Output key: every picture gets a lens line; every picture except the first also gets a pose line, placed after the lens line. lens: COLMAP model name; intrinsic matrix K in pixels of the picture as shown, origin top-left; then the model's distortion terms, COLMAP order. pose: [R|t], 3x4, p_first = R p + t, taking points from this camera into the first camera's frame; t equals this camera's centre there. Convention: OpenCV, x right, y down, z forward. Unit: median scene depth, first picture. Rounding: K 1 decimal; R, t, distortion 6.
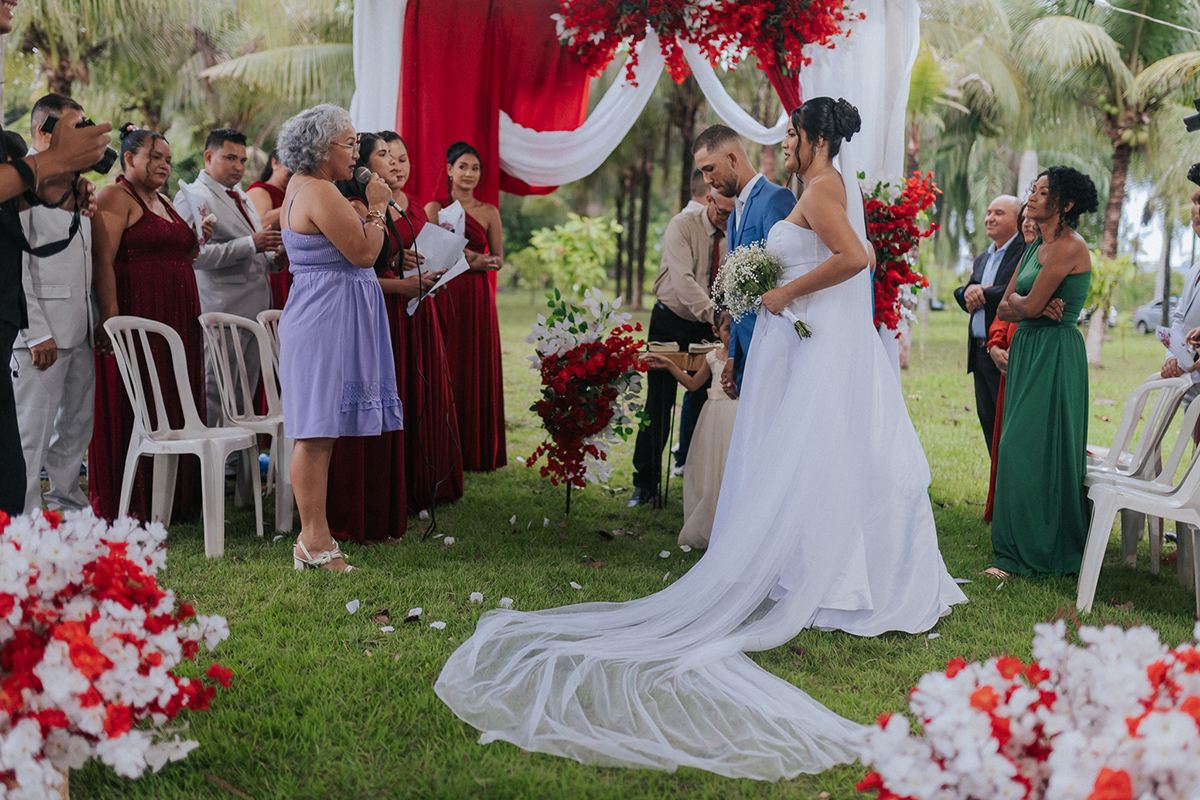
lens RADIAL K [[1156.9, 0, 623.8], [0, 1156.9, 381.4], [0, 0, 1]] dist [0.001616, 0.003897]
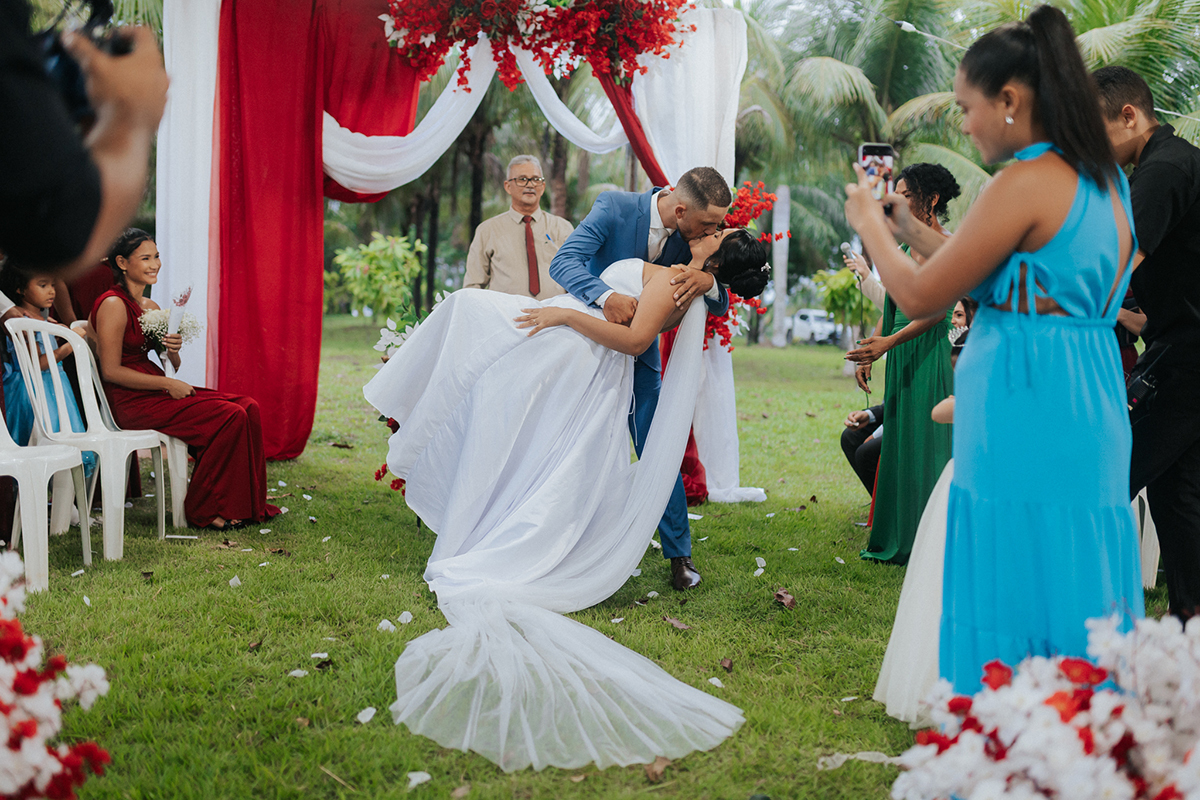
lens RADIAL K [[1078.8, 0, 596.1], [0, 1078.8, 407.0], [0, 0, 1]] dist [-0.001113, 0.001670]
pose [[0.983563, -0.021246, 0.179312, -0.053414], [0.020546, 0.999772, 0.005761, 0.010242], [-0.179393, -0.001983, 0.983775, 0.077176]]
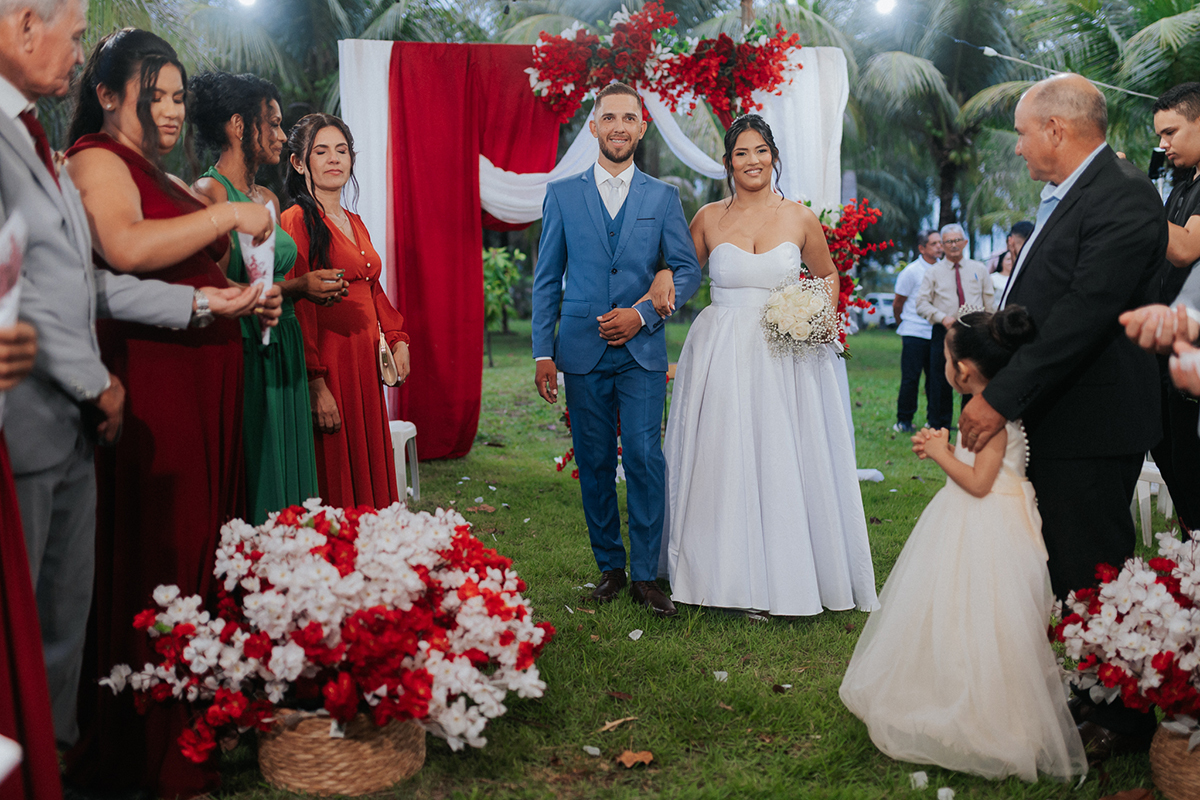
lens RADIAL K [[1125.2, 0, 600.0], [0, 1125.2, 400.0], [0, 0, 1]] dist [0.000031, 0.003021]
pose [[0.989014, -0.057107, 0.136347, -0.158625], [0.057189, 0.998358, 0.003318, 0.002381], [-0.136313, 0.004516, 0.990656, -0.084052]]
